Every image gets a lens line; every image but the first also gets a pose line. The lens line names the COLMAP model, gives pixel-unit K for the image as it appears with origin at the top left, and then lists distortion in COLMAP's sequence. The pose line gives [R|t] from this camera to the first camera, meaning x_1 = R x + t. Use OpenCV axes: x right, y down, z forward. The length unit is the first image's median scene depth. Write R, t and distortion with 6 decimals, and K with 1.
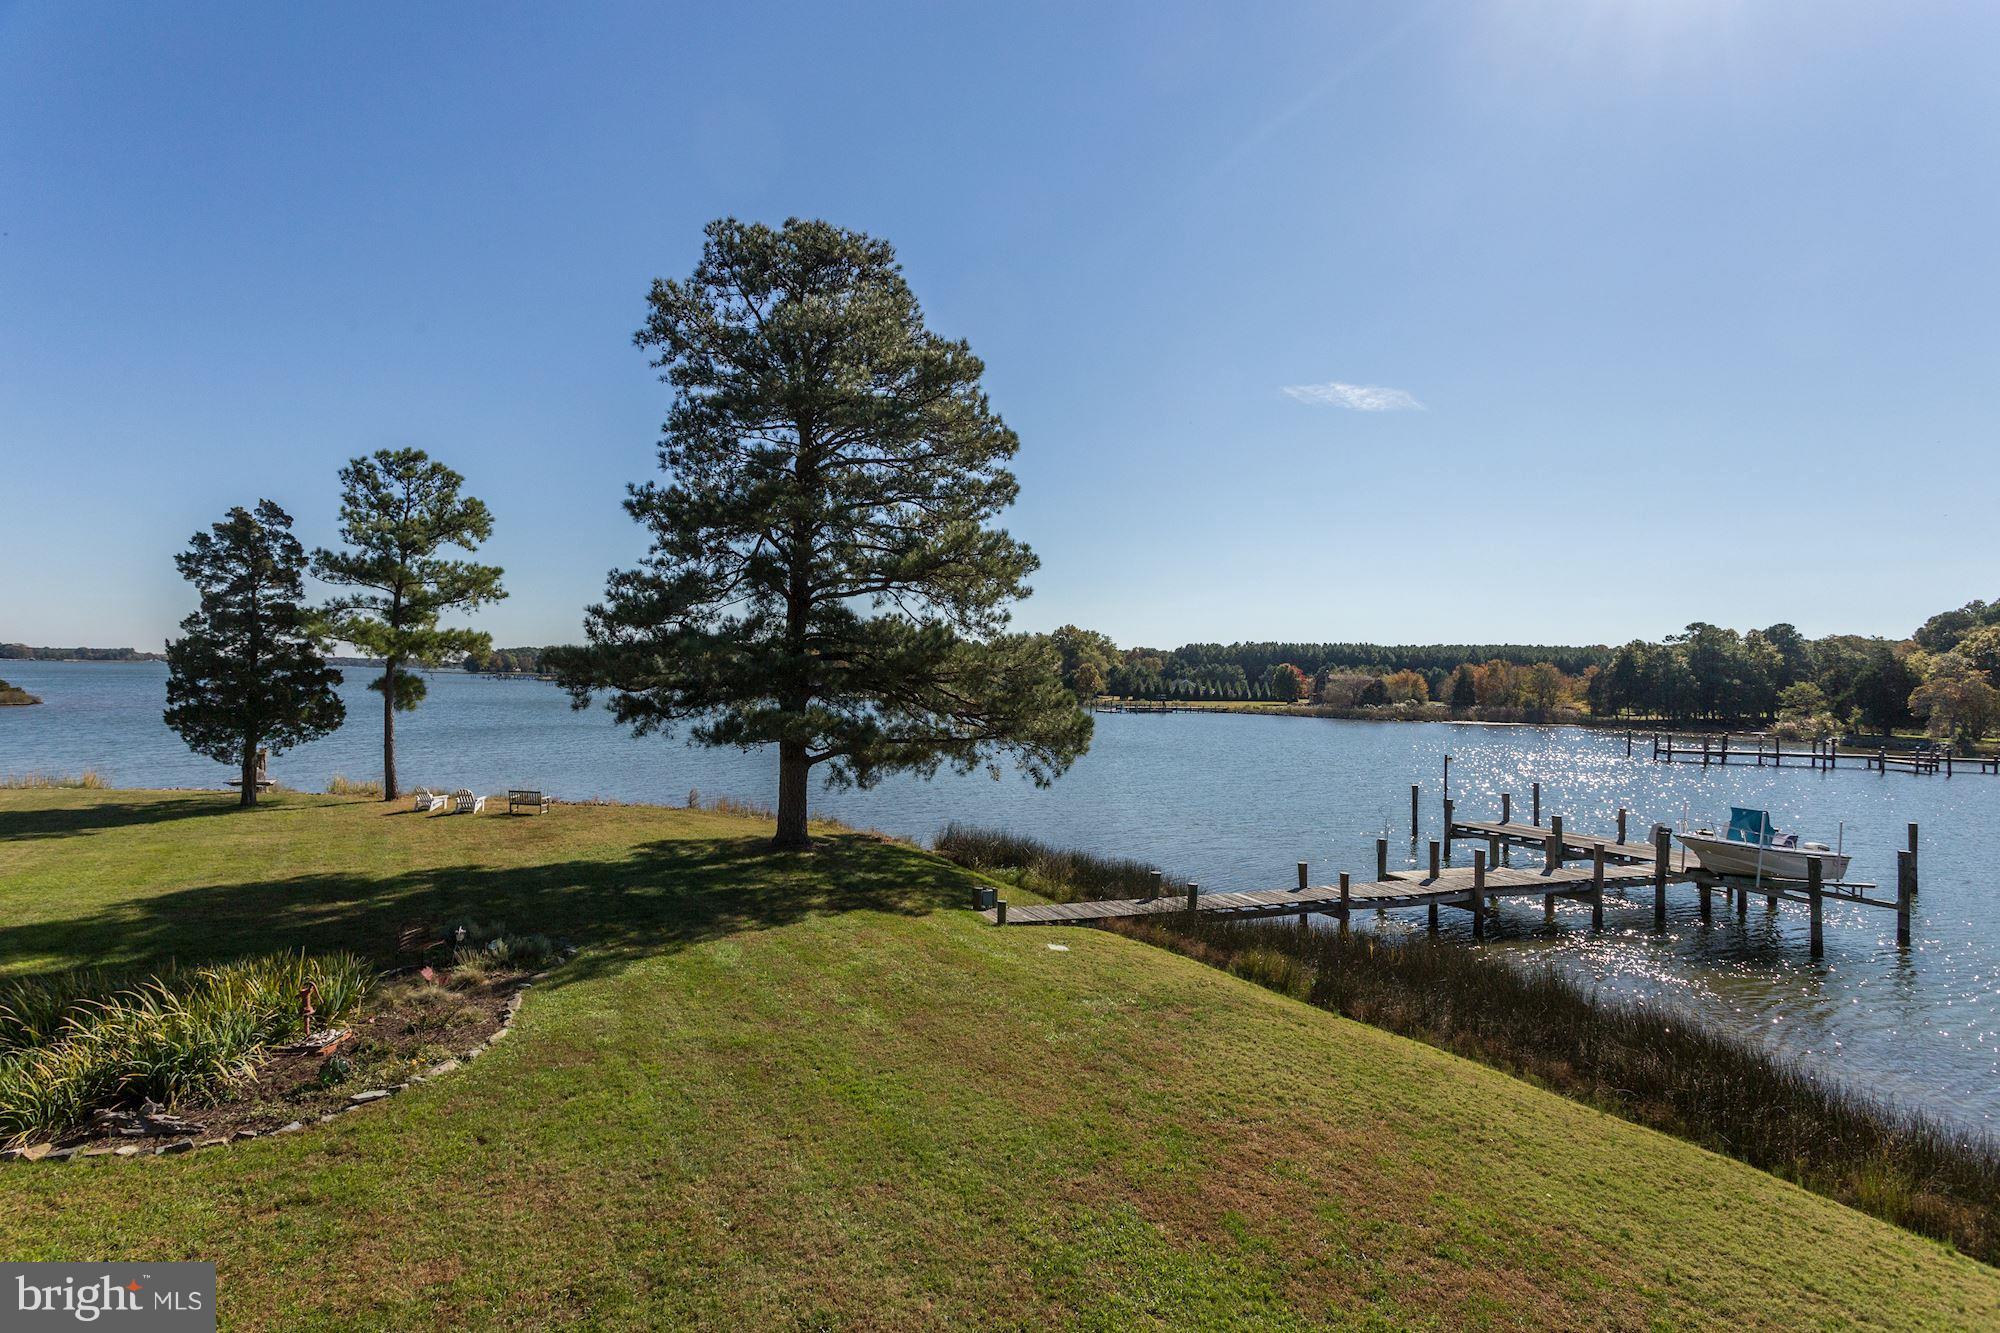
lens RADIAL K [[943.3, 0, 969.6], [0, 943.3, 673.2], [0, 0, 1]] dist [-0.002066, 0.004901]
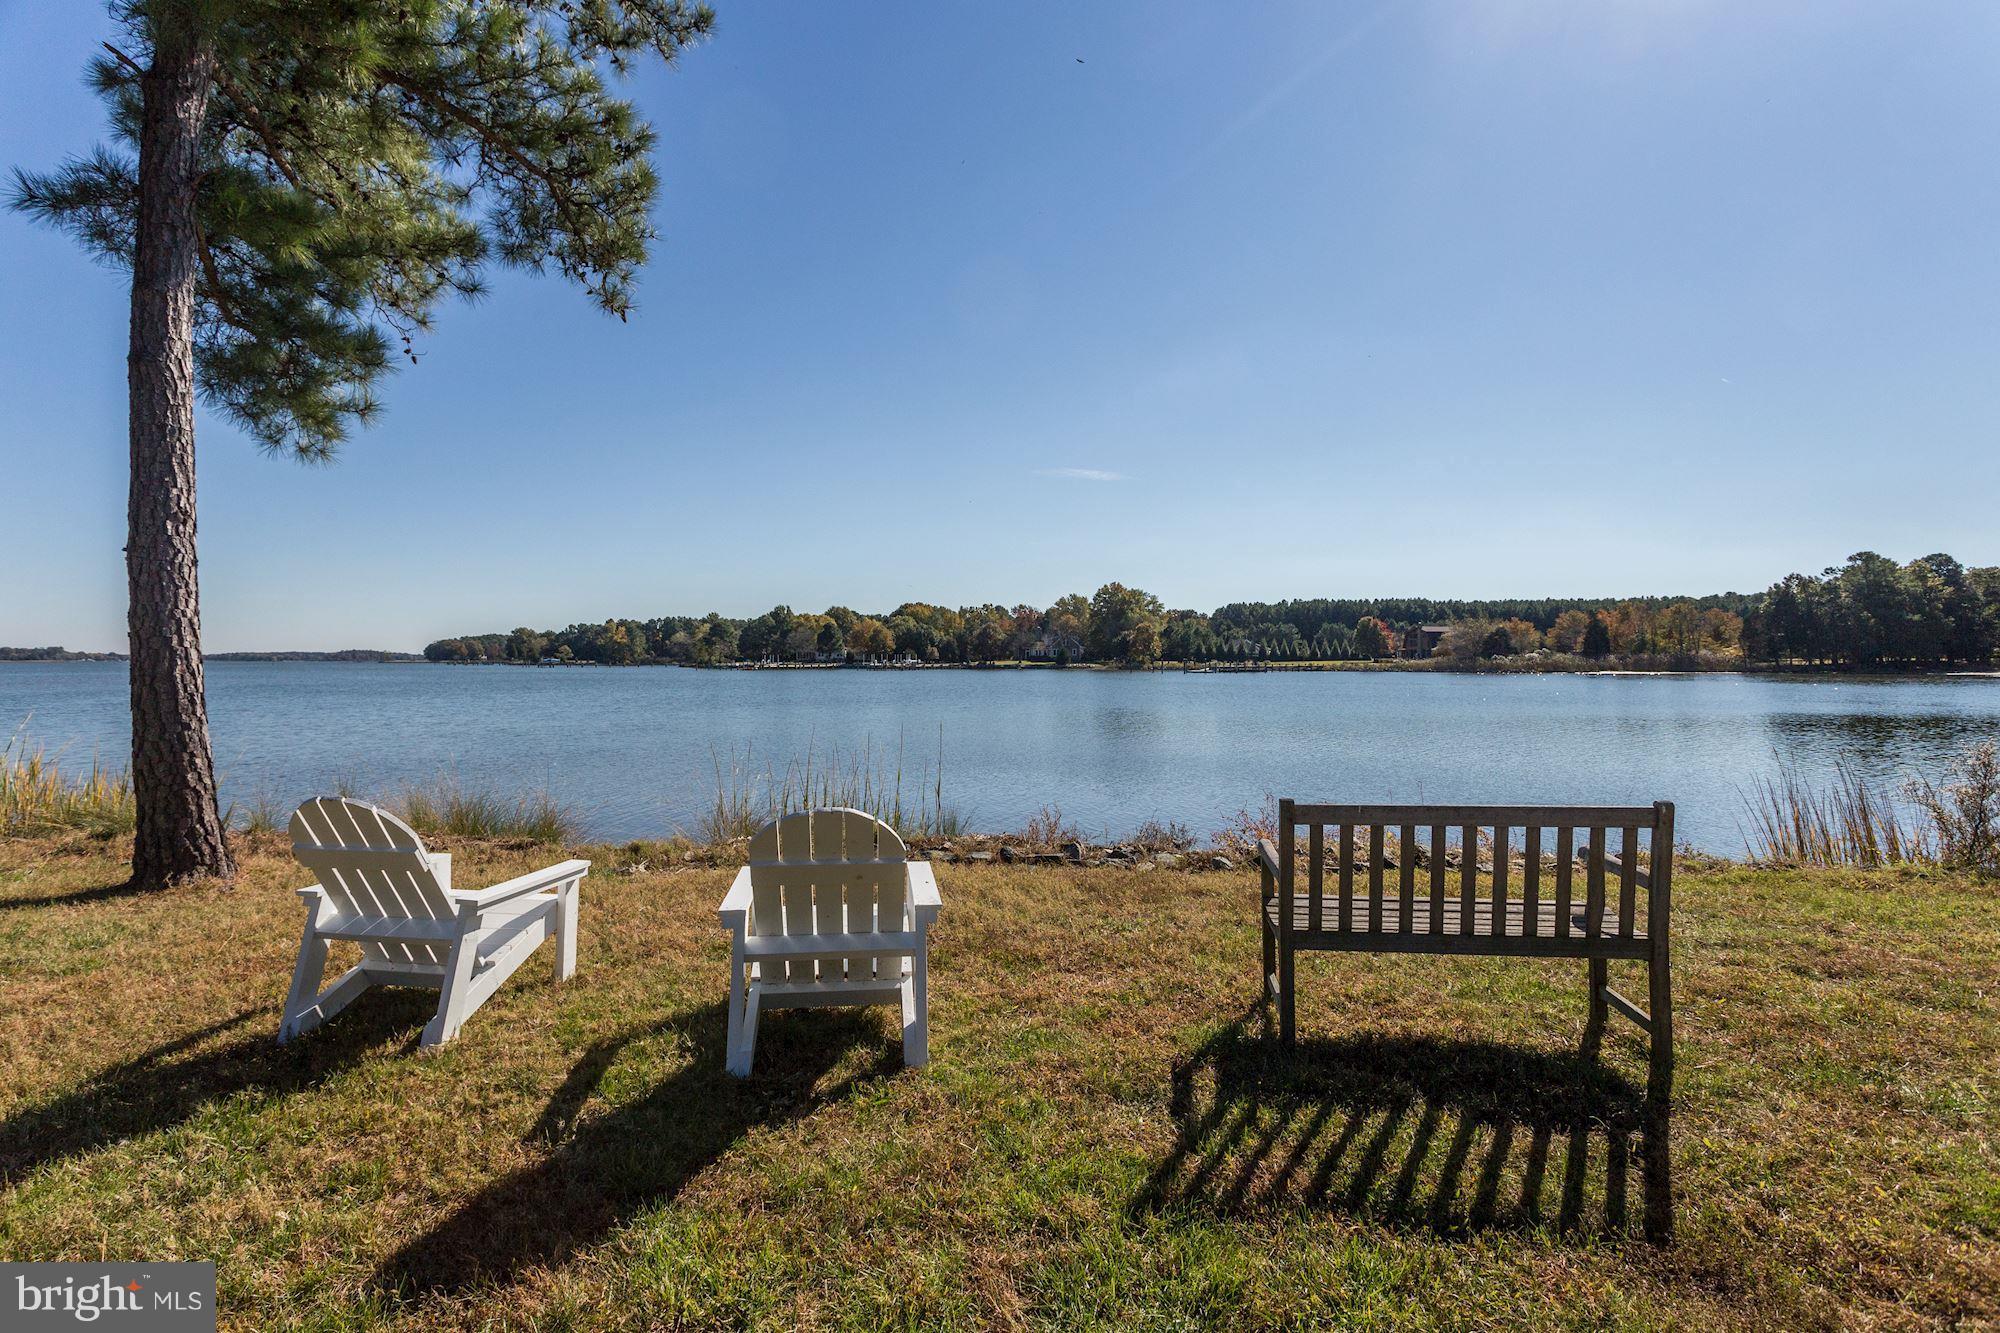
lens RADIAL K [[1016.1, 0, 1046.5], [0, 1016.1, 653.3], [0, 0, 1]] dist [-0.001702, -0.000185]
pose [[0.998103, -0.027894, 0.054891, -0.375639], [0.027265, 0.999554, 0.012178, 0.065758], [-0.055207, -0.010658, 0.998418, 0.639181]]
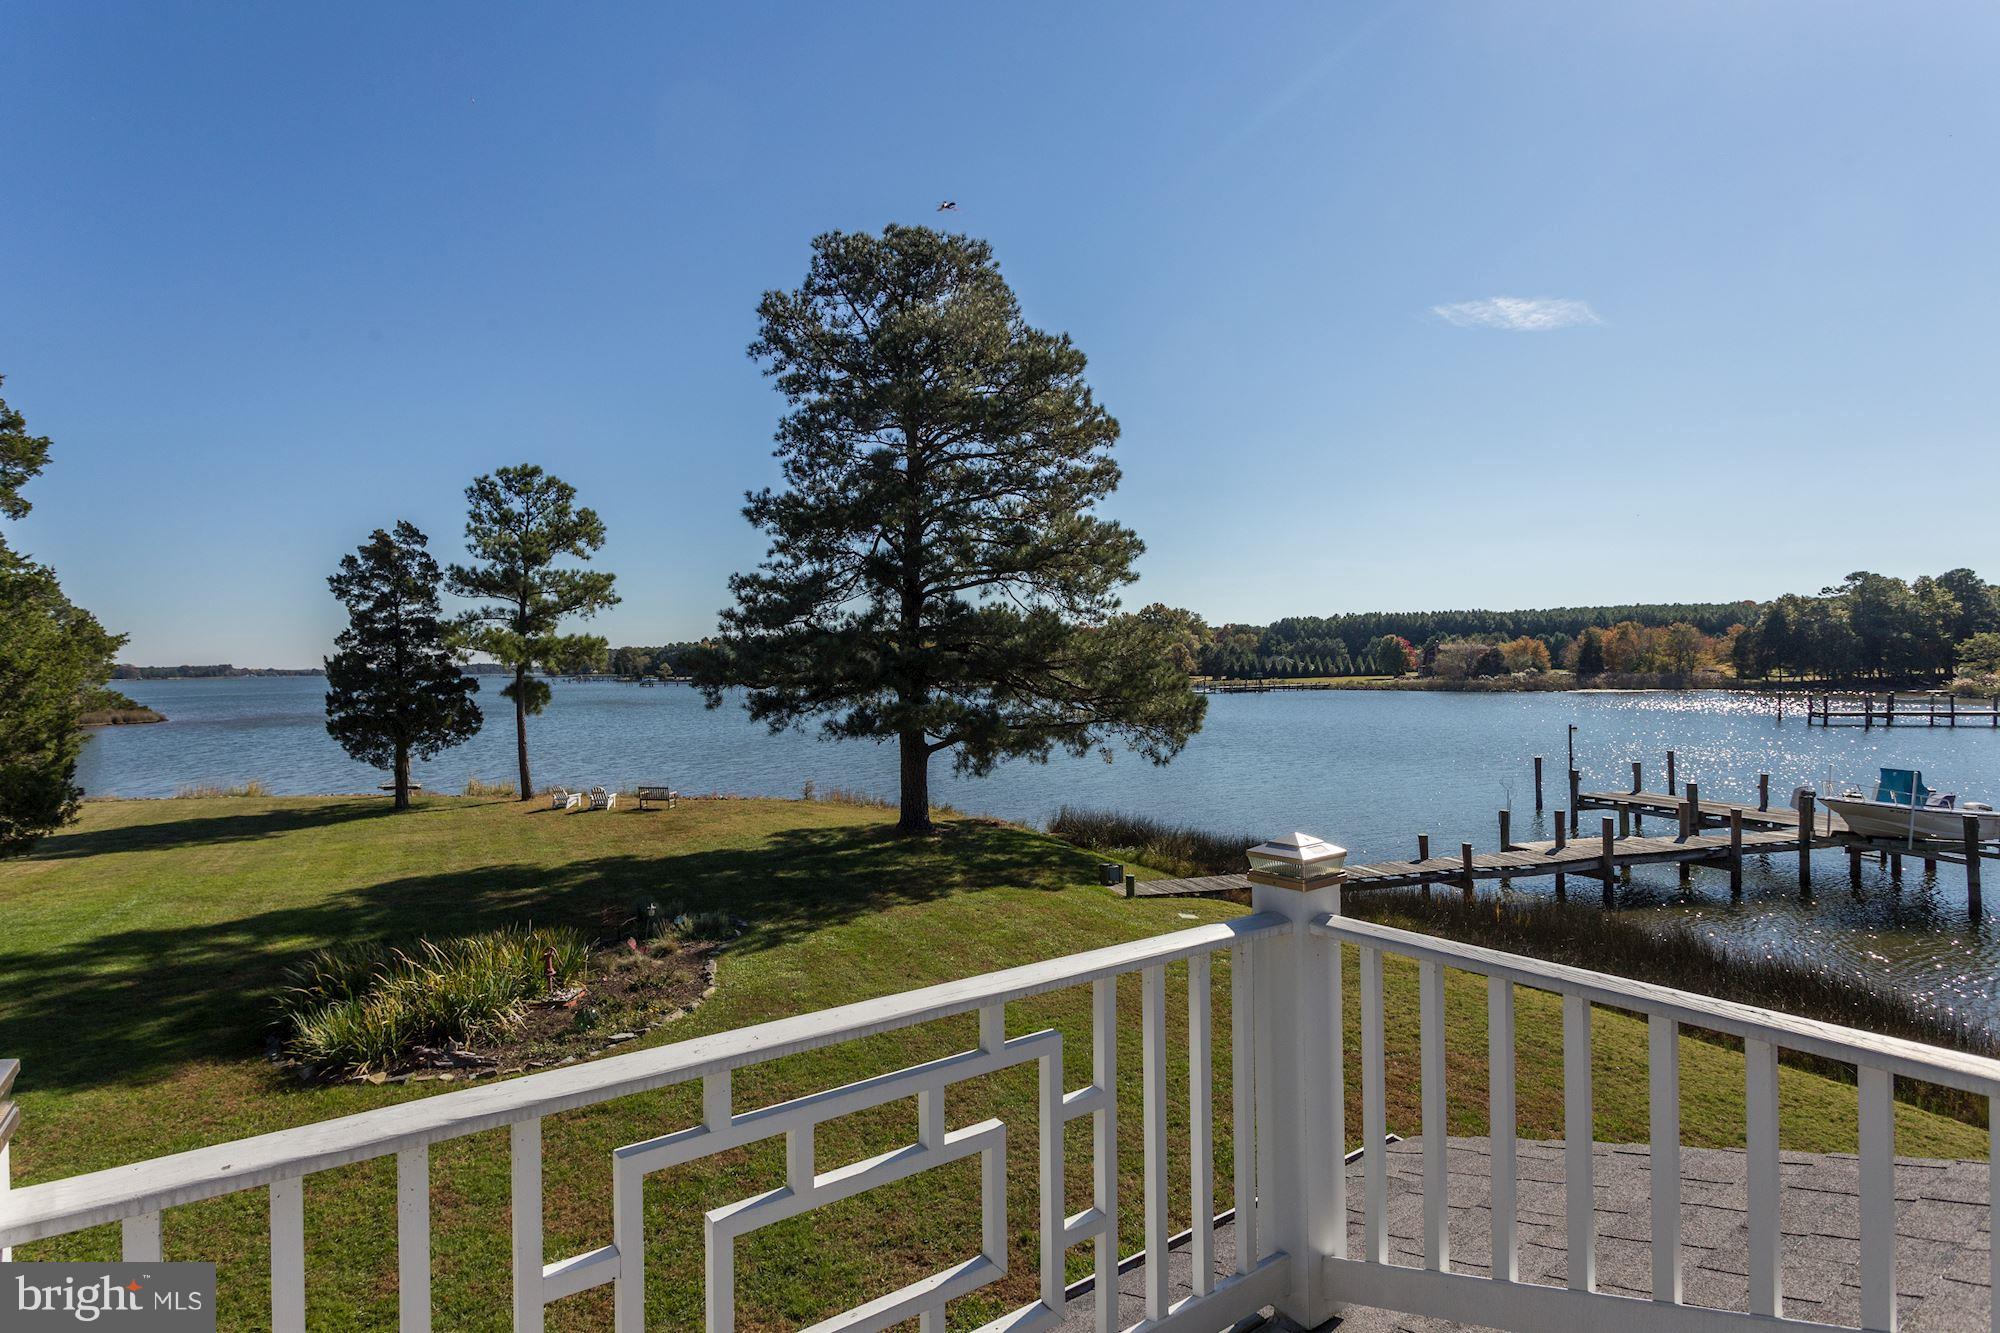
lens RADIAL K [[977.4, 0, 973.3], [0, 977.4, 680.0], [0, 0, 1]] dist [-0.004981, 0.010449]
pose [[0.996024, -0.036107, -0.081434, -0.030723], [0.037817, 0.999093, 0.019547, -0.002766], [0.080655, -0.022549, 0.996487, -0.066584]]
